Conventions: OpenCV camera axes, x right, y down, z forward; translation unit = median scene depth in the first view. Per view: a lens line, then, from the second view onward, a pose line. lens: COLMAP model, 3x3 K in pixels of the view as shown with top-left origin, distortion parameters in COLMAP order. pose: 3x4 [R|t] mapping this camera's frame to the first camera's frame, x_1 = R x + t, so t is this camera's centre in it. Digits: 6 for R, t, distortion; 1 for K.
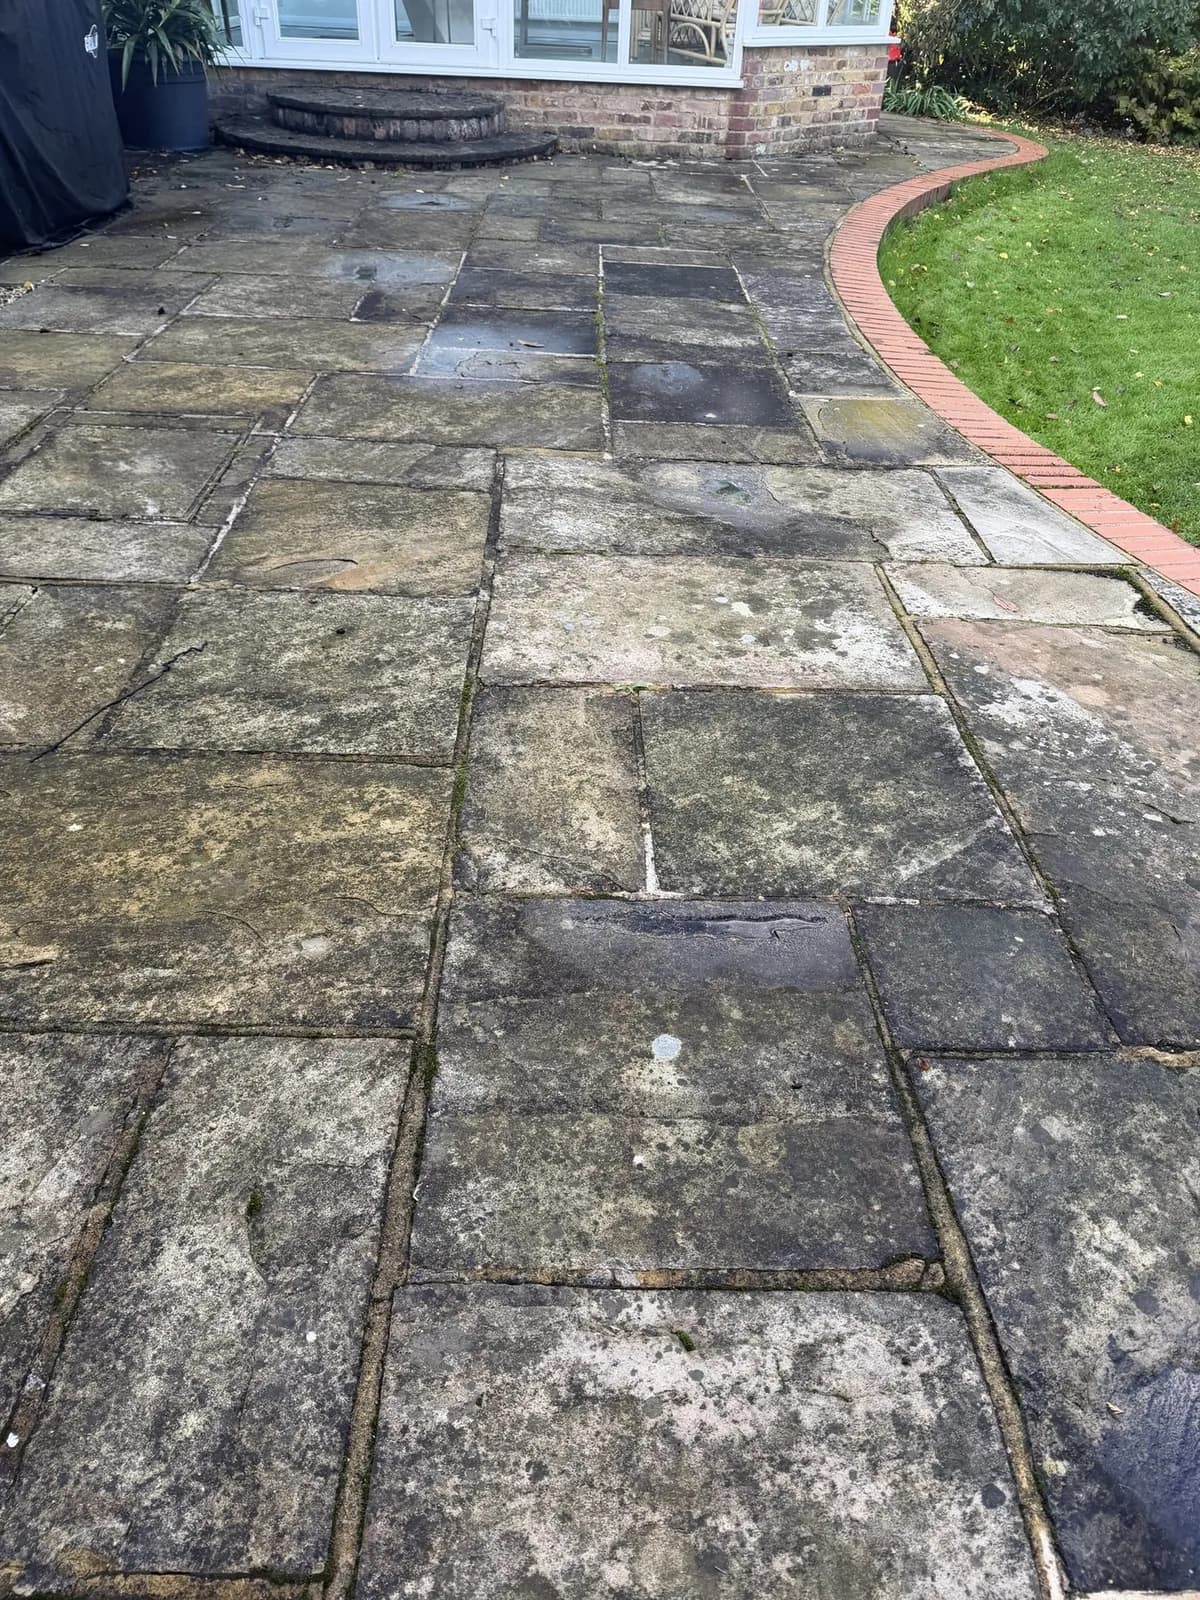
lens RADIAL K [[1150.8, 0, 600.0], [0, 1150.8, 800.0], [0, 0, 1]] dist [0.022607, -0.033139]
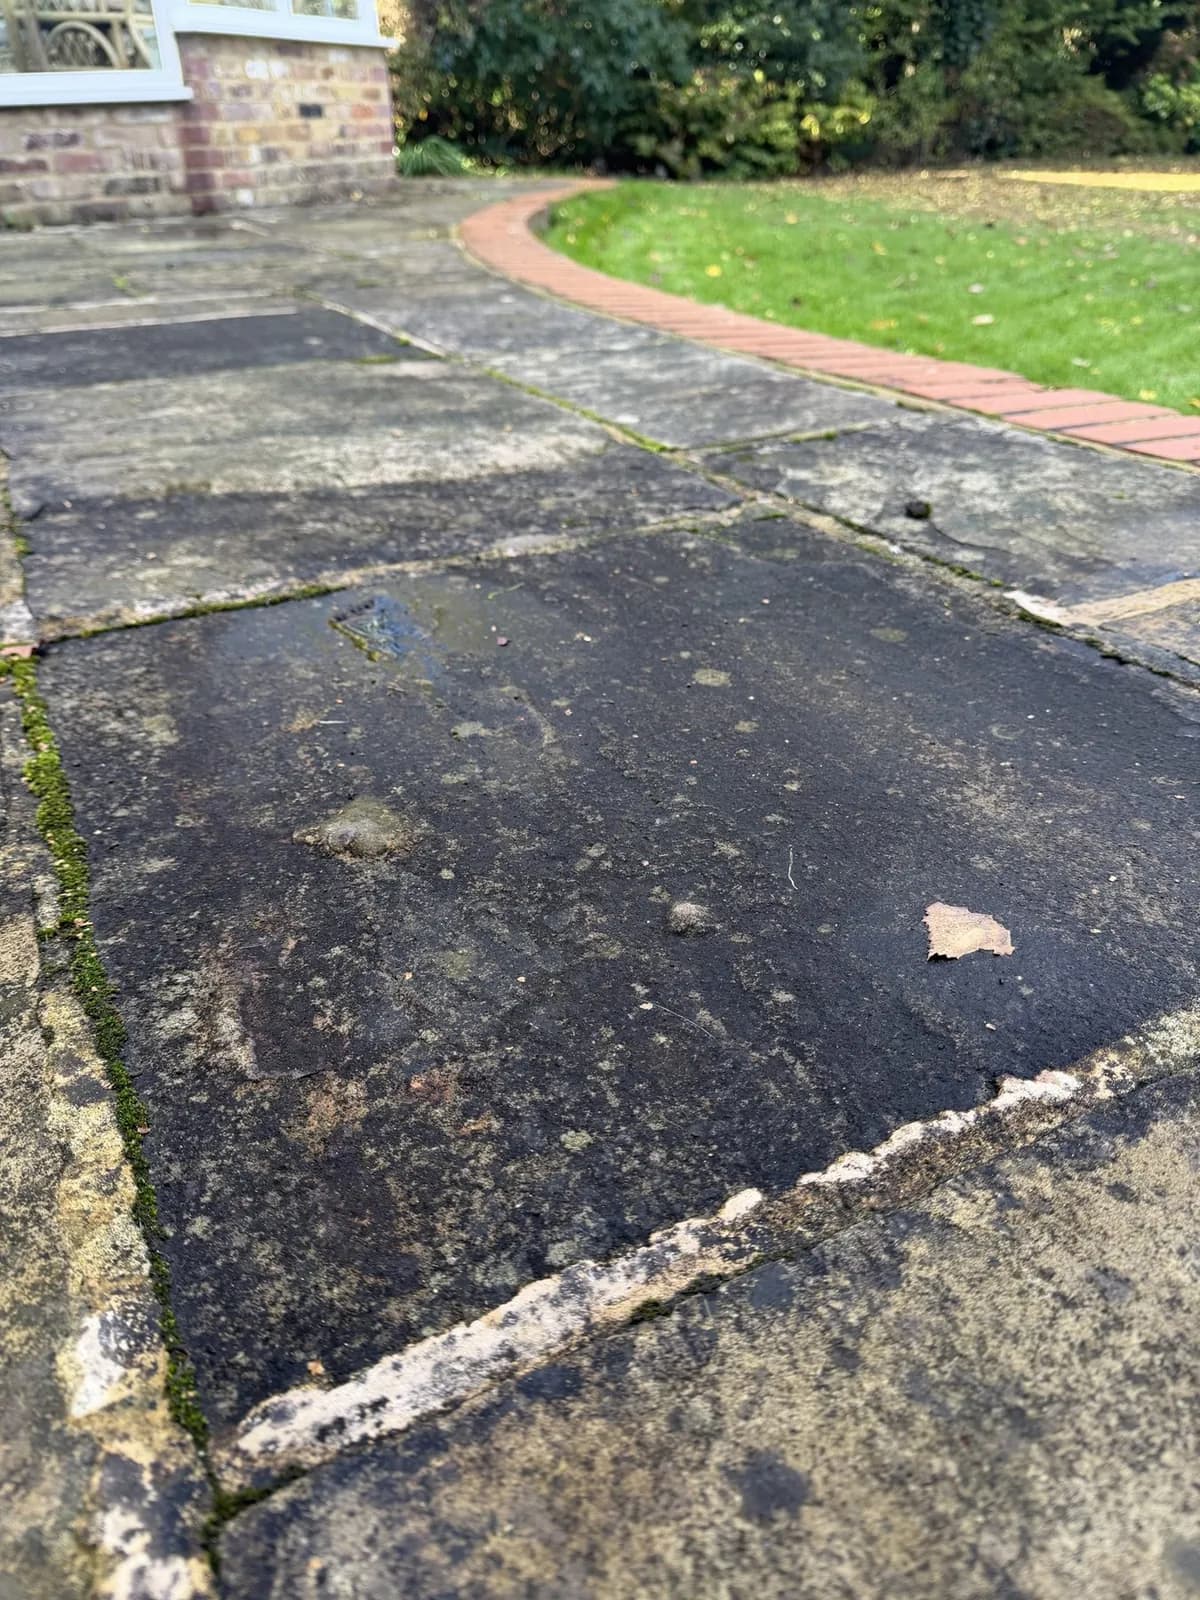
lens RADIAL K [[1169.5, 0, 600.0], [0, 1169.5, 800.0], [0, 0, 1]] dist [-0.005662, -0.007098]
pose [[0.900886, -0.273213, 0.337282, 0.016702], [0.308036, 0.949879, -0.053327, -0.306578], [-0.305807, 0.151937, 0.939892, 0.768597]]
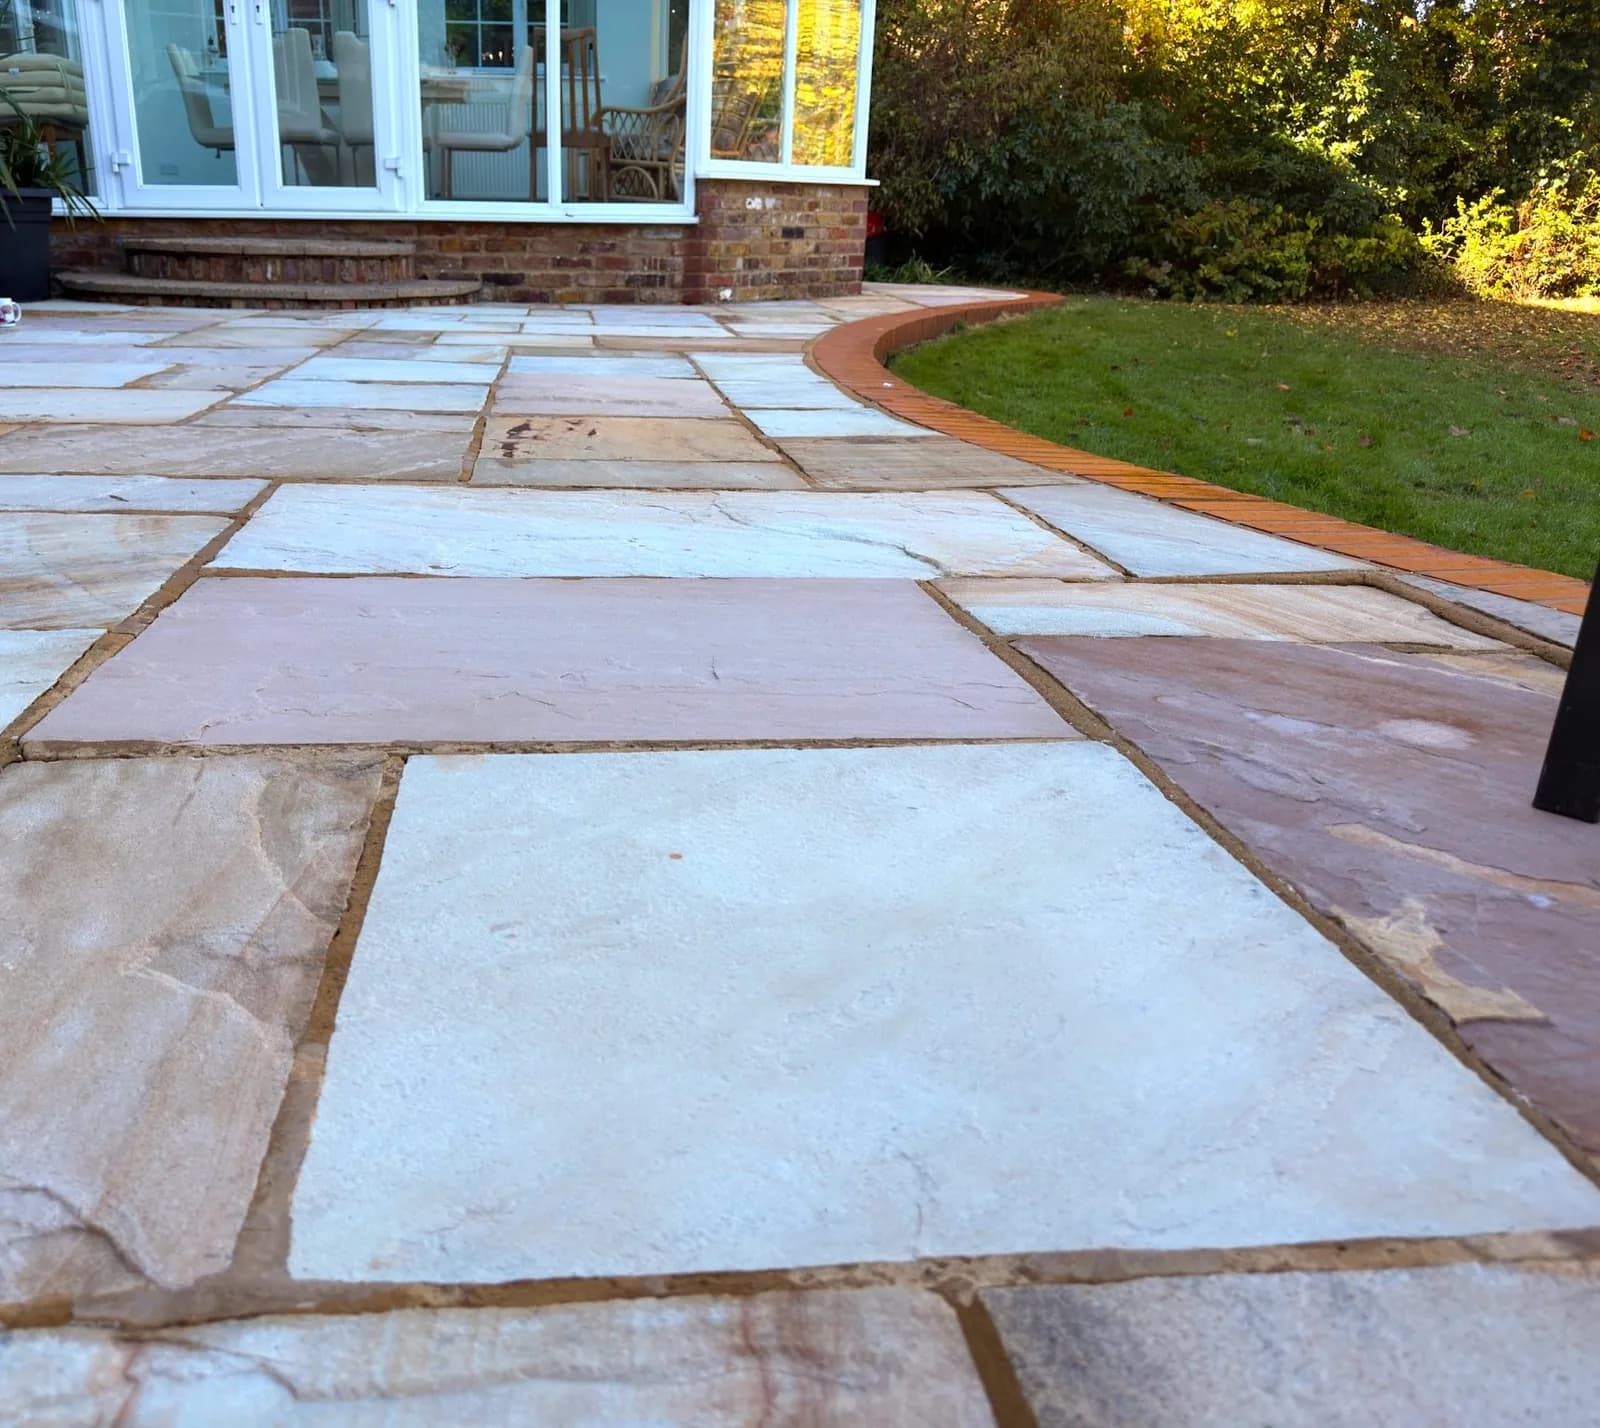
lens RADIAL K [[1346.6, 0, 638.1], [0, 1346.6, 738.6], [0, 0, 1]] dist [0.030977, -0.023261]
pose [[0.998419, -0.045270, 0.033318, 0.055792], [0.052567, 0.961905, -0.268283, 0.014491], [-0.019904, 0.269610, 0.962764, 0.284775]]
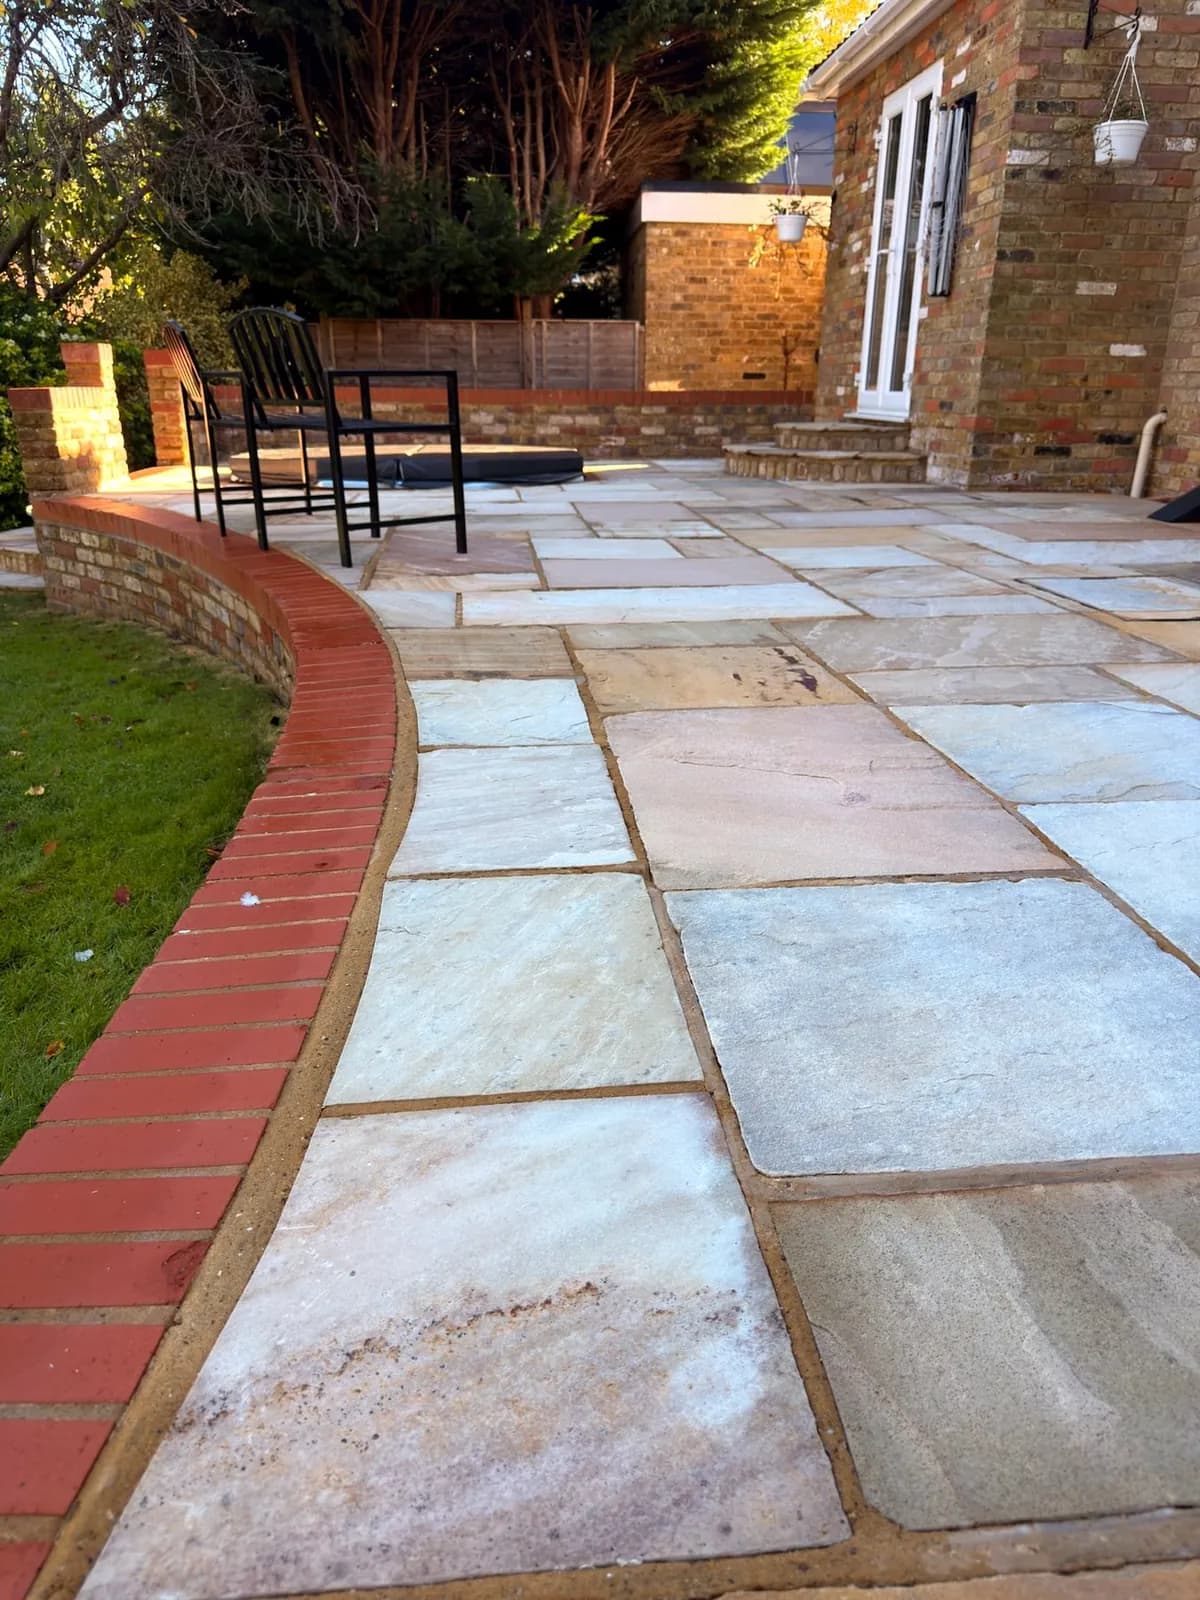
lens RADIAL K [[1138.5, 0, 600.0], [0, 1138.5, 800.0], [0, 0, 1]] dist [0.007398, -0.005819]
pose [[-0.994924, -0.022582, -0.098063, 0.204644], [-0.094219, 0.551322, 0.828956, -0.818215], [0.035345, 0.833987, -0.550651, 1.329781]]
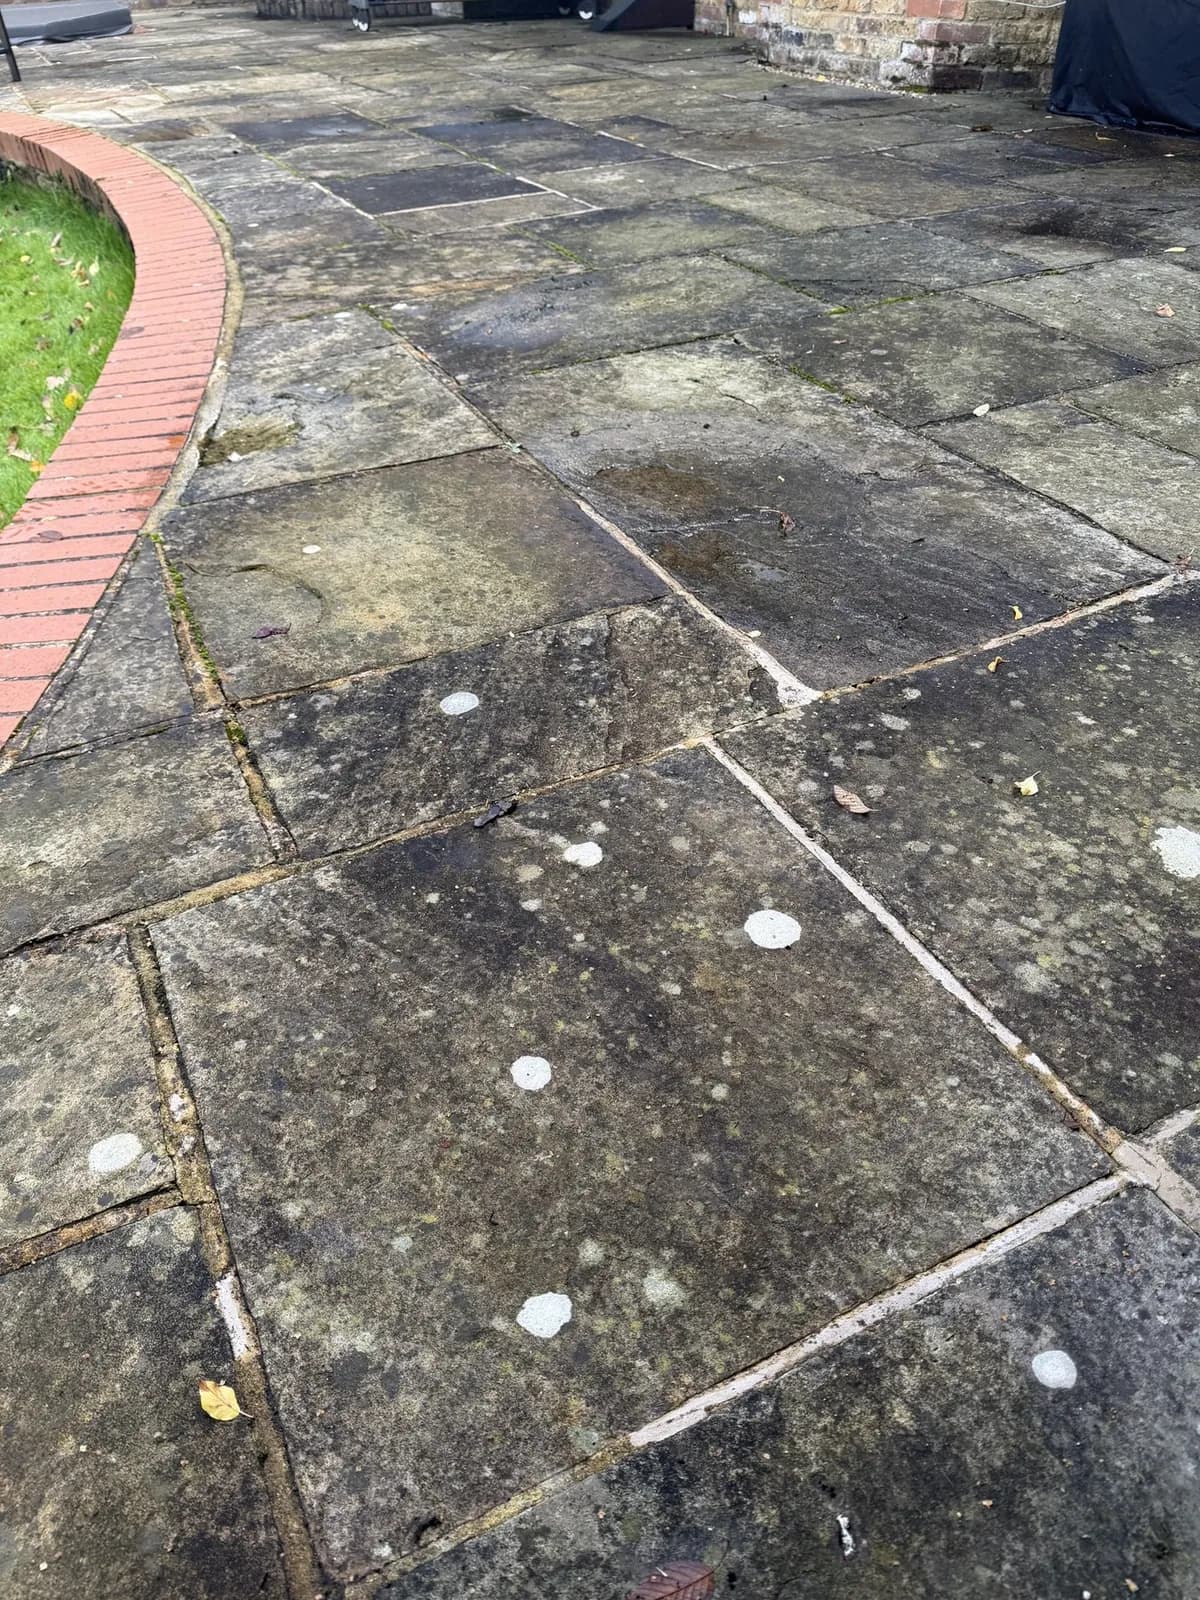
lens RADIAL K [[1161.8, 0, 626.0], [0, 1161.8, 823.2], [0, 0, 1]] dist [0.026272, -0.040686]
pose [[-0.891929, 0.257084, -0.371982, 0.407711], [-0.285437, 0.317918, 0.904132, -1.256988], [0.350698, 0.912598, -0.210179, 1.914318]]
